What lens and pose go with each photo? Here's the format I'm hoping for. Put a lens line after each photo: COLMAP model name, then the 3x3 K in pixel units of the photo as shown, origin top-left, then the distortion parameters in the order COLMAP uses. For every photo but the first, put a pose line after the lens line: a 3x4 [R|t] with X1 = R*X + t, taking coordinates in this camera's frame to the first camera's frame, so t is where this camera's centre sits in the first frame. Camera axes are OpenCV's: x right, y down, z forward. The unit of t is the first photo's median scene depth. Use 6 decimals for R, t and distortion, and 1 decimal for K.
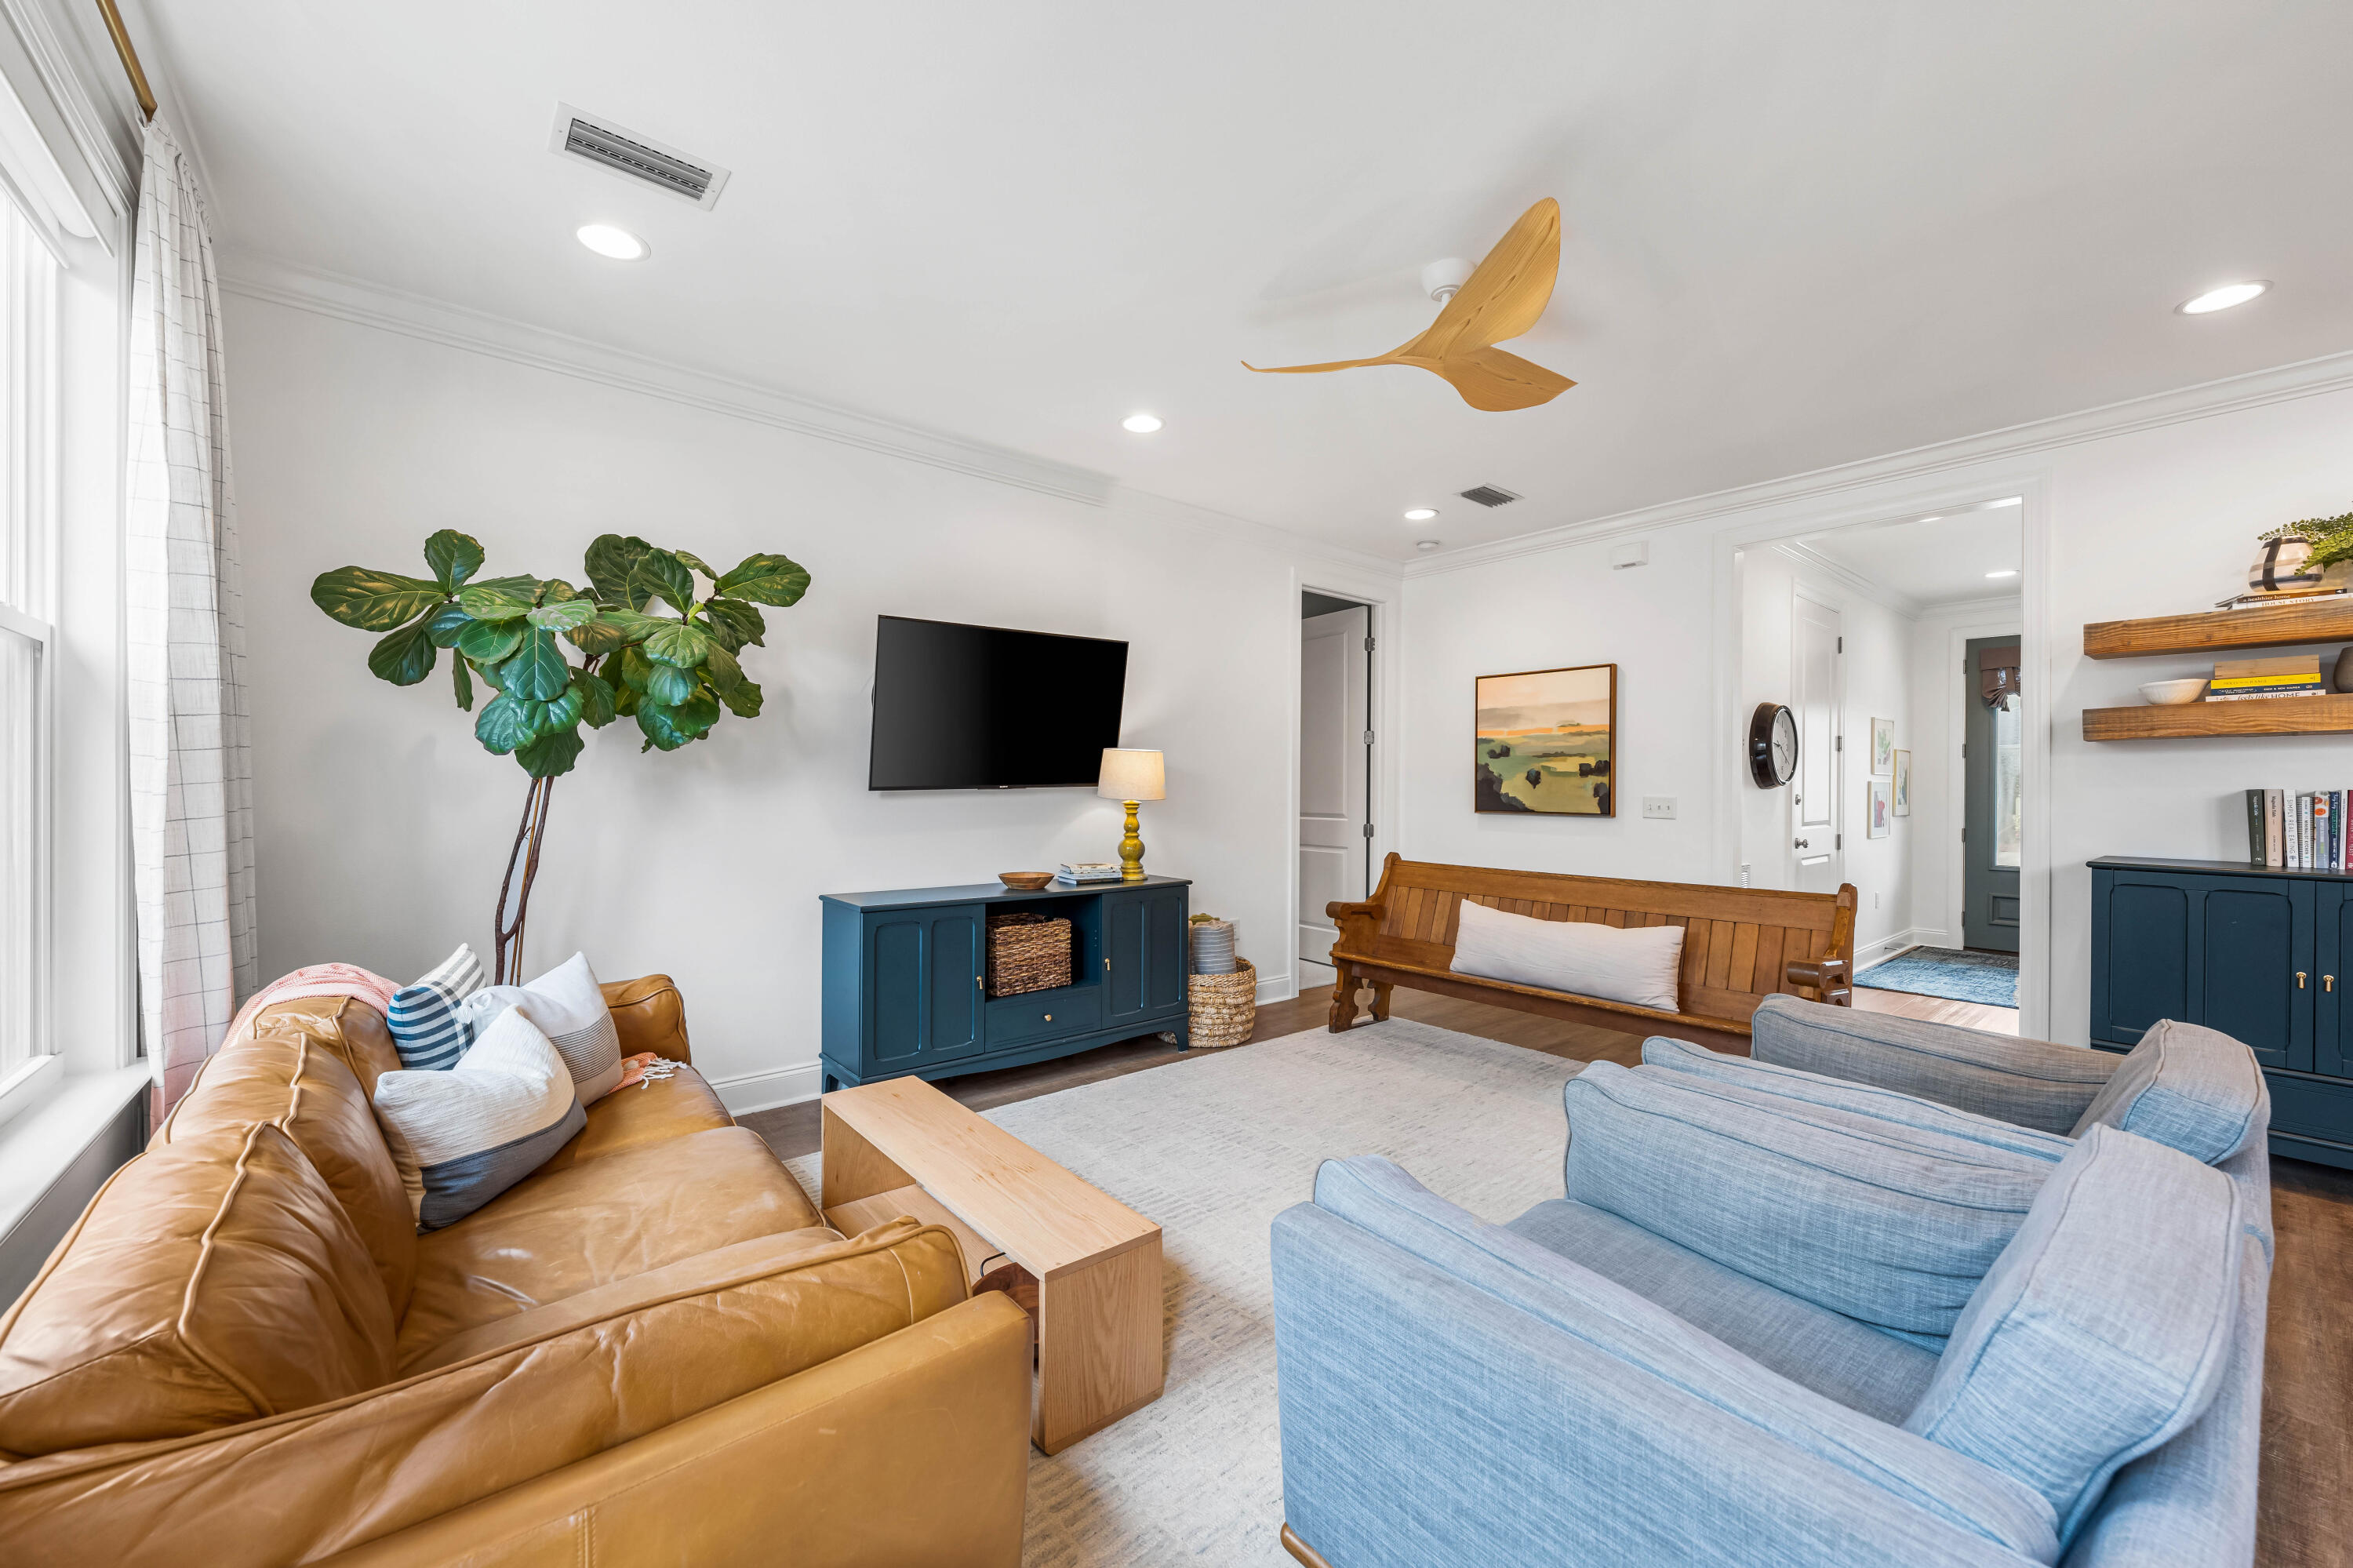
lens RADIAL K [[915.4, 0, 1192.3], [0, 915.4, 789.3], [0, 0, 1]] dist [0.004068, -0.000299]
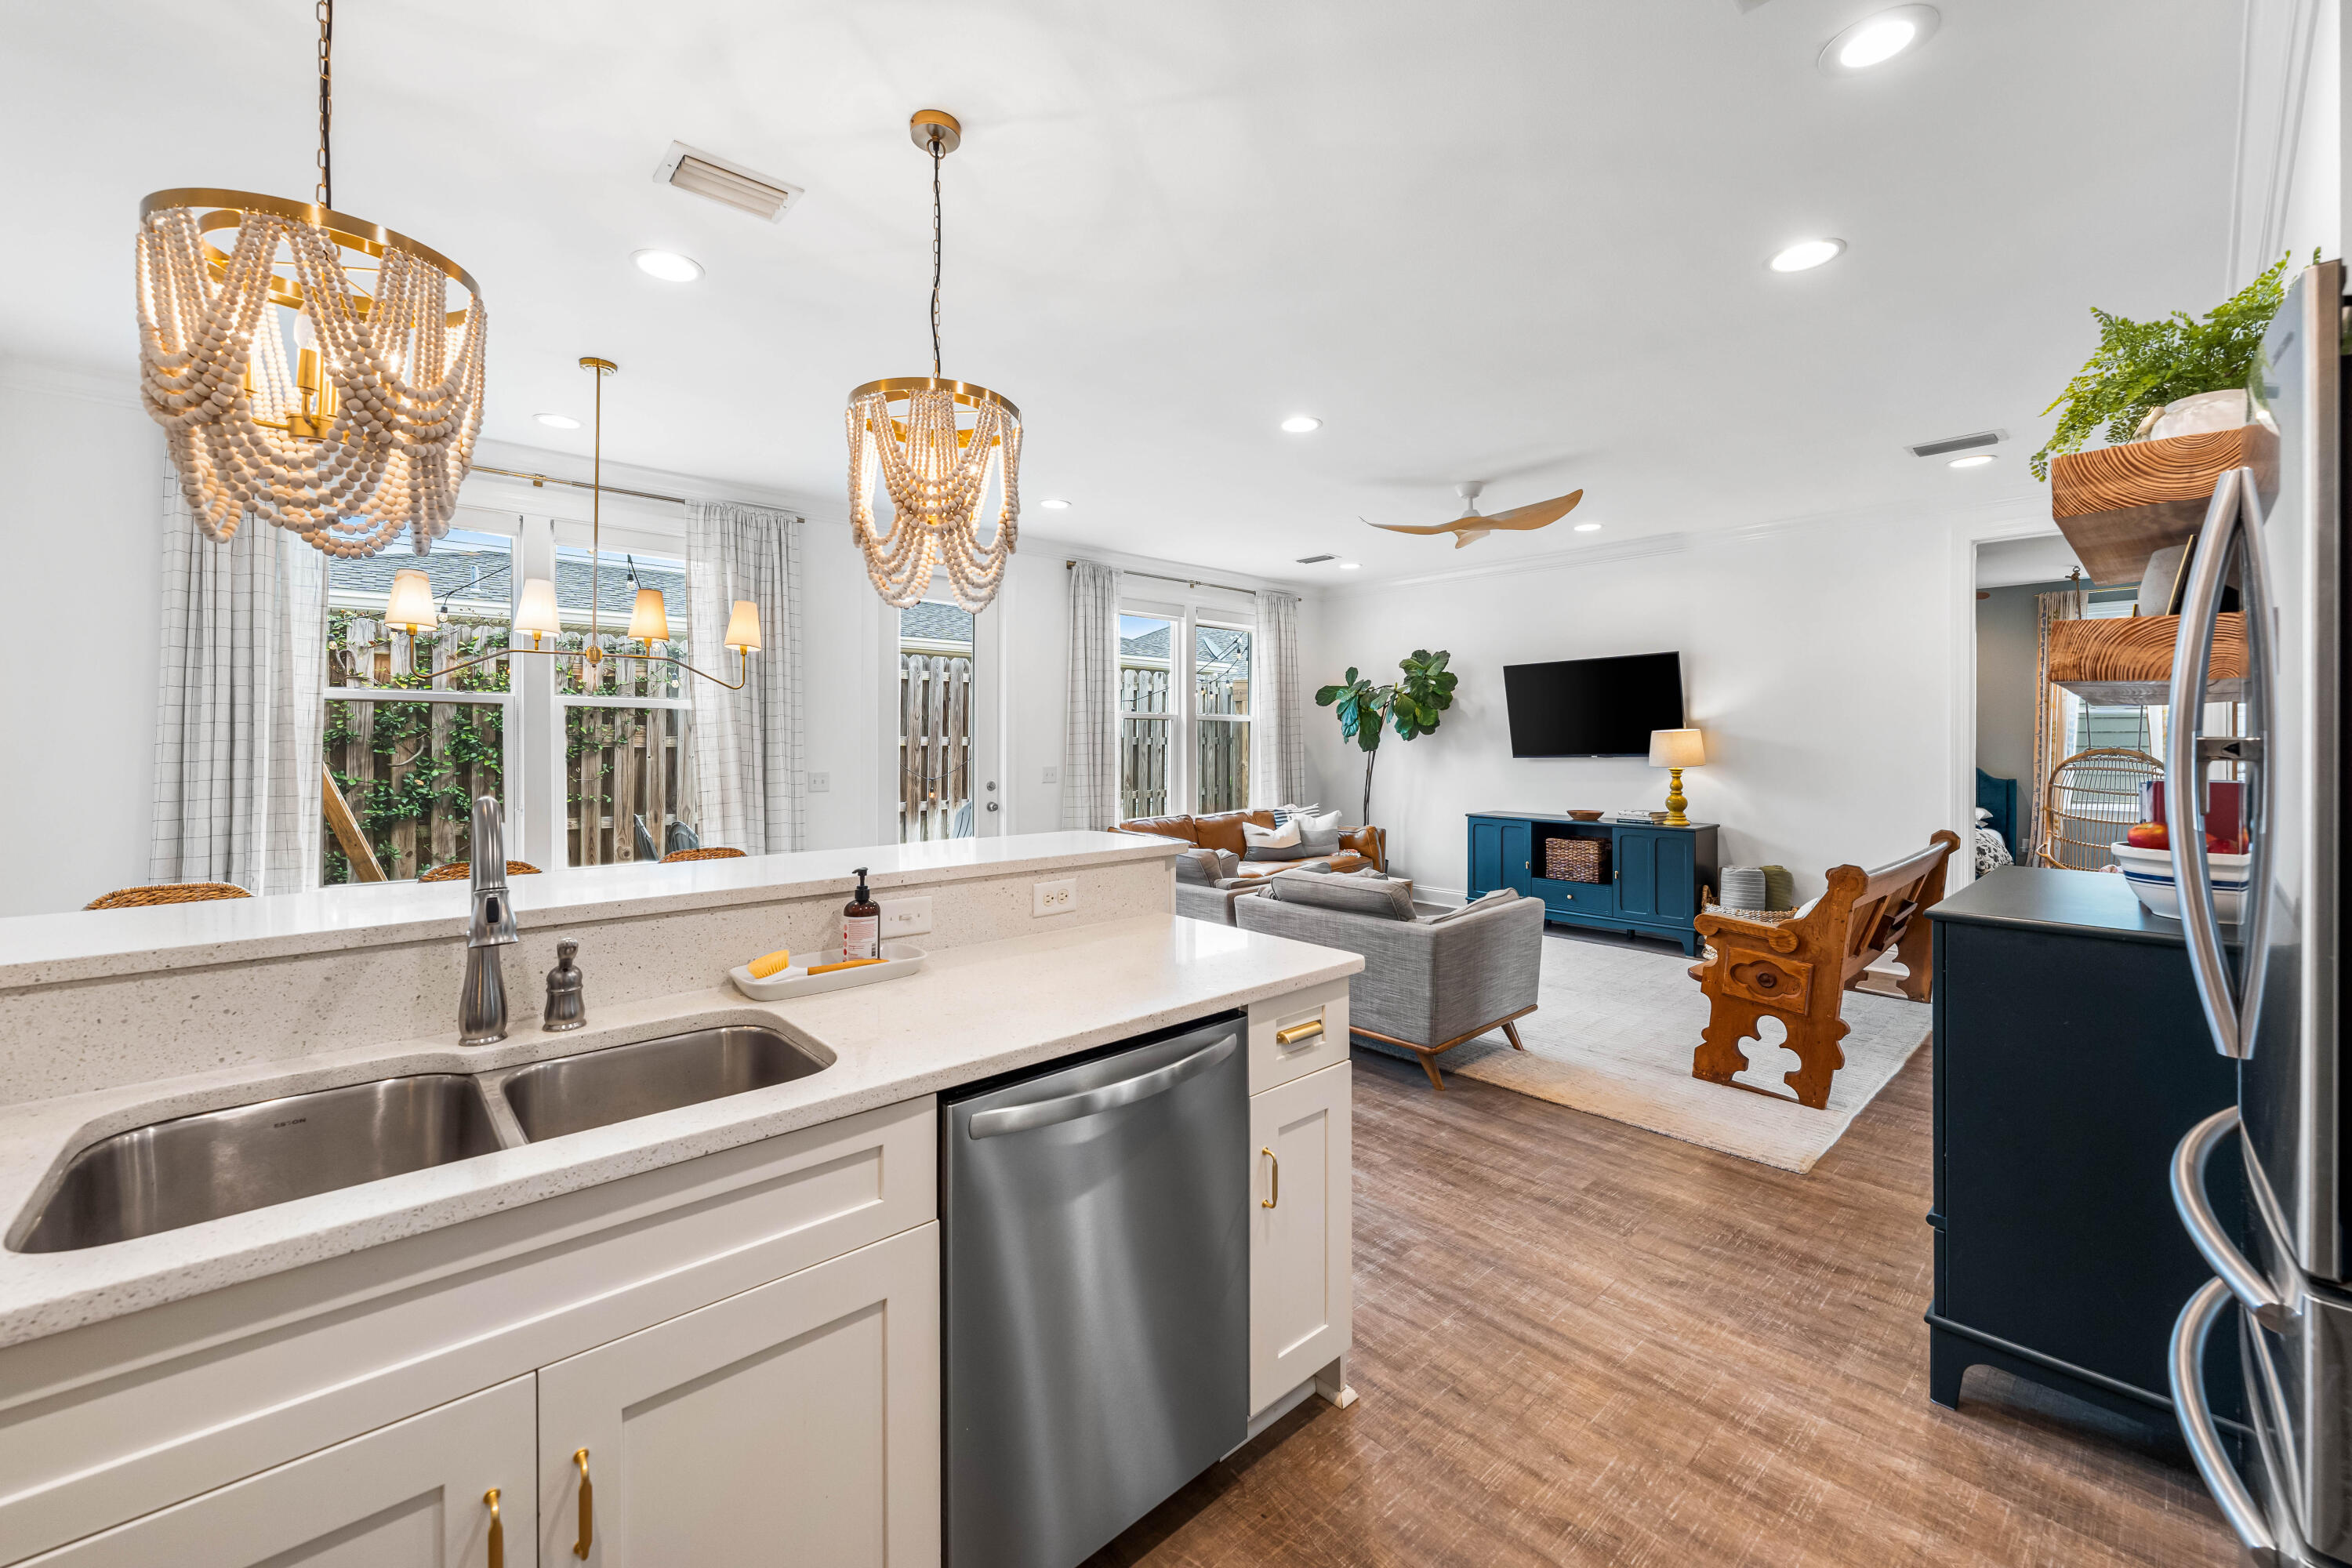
lens RADIAL K [[915.0, 0, 1179.9], [0, 915.0, 746.9], [0, 0, 1]] dist [0.004068, -0.000299]
pose [[0.034804, 0.000744, -0.999394, 1.312875], [-0.003671, 0.999993, 0.000617, -0.016825], [0.999387, 0.003647, 0.034806, 0.214356]]
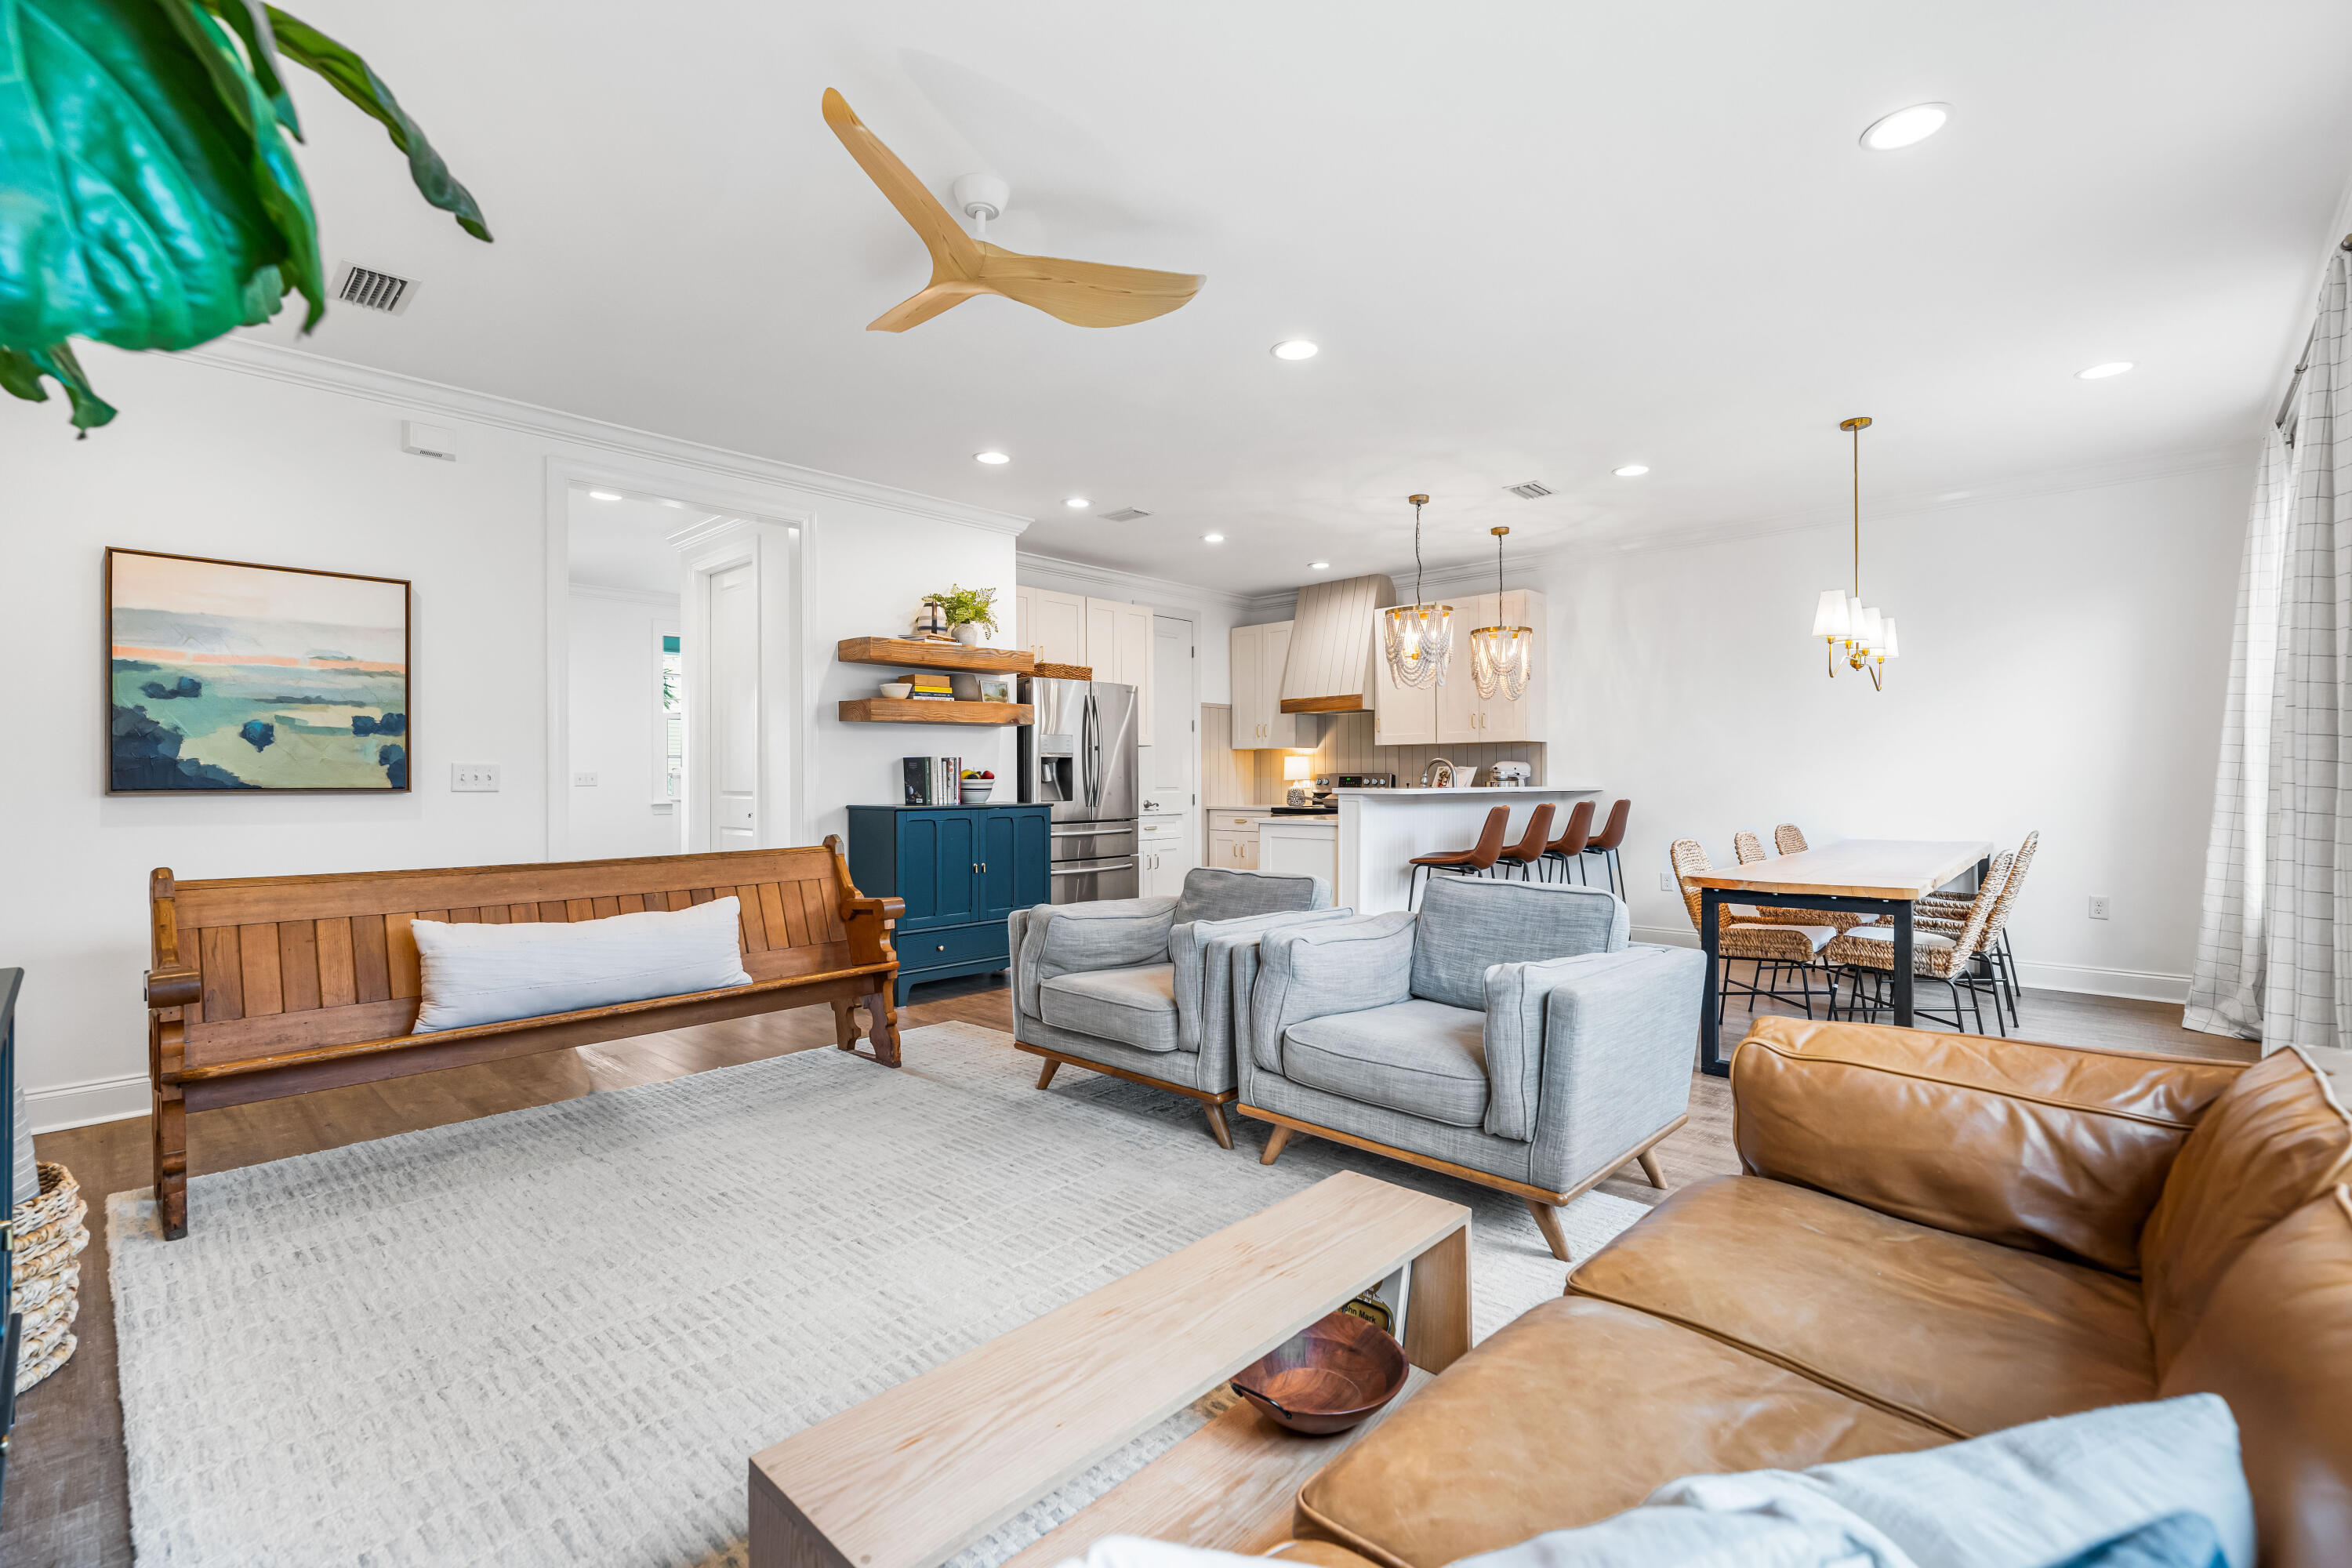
lens RADIAL K [[1027.9, 0, 1178.2], [0, 1027.9, 778.6], [0, 0, 1]] dist [-0.000270, 0.000003]
pose [[-0.109714, -0.006745, 0.993940, -0.500636], [0.005389, 0.999958, 0.007381, 0.020176], [-0.993949, 0.006167, -0.109673, 0.580923]]
